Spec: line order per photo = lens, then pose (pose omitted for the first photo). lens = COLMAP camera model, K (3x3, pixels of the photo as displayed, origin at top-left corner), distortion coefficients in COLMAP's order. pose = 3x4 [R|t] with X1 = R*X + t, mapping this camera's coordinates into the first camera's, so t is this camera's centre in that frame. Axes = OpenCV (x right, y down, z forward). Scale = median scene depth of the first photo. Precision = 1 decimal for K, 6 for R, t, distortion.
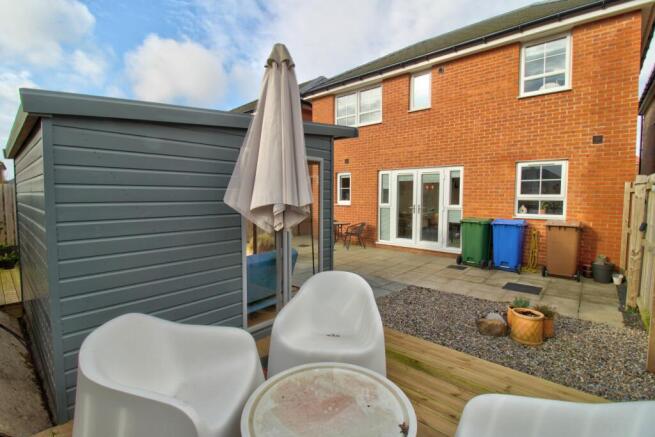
lens RADIAL K [[306.2, 0, 325.7], [0, 306.2, 217.2], [0, 0, 1]] dist [-0.001569, -0.001235]
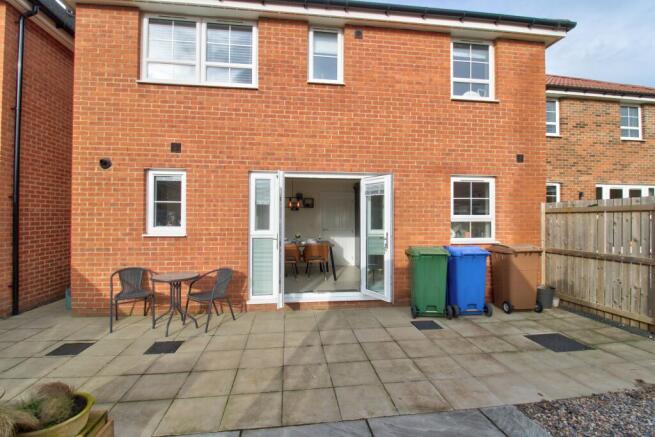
lens RADIAL K [[306.2, 0, 327.5], [0, 306.2, 215.1], [0, 0, 1]] dist [-0.001569, -0.001235]
pose [[0.656769, 0.009152, 0.754036, -0.207764], [0.055444, 0.996634, -0.060389, -0.042526], [-0.752051, 0.081468, 0.654051, 0.717912]]
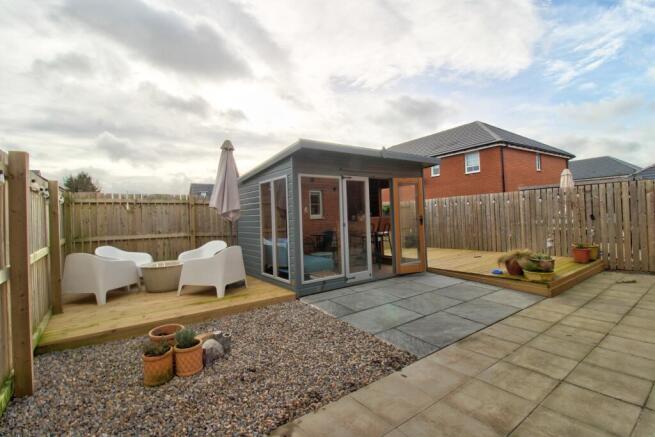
lens RADIAL K [[306.2, 0, 328.0], [0, 306.2, 216.0], [0, 0, 1]] dist [-0.001569, -0.001235]
pose [[-0.221478, 0.001027, -0.975165, 0.662634], [-0.045925, 0.998879, 0.011482, -0.010300], [0.974083, 0.047327, -0.221183, 0.772296]]
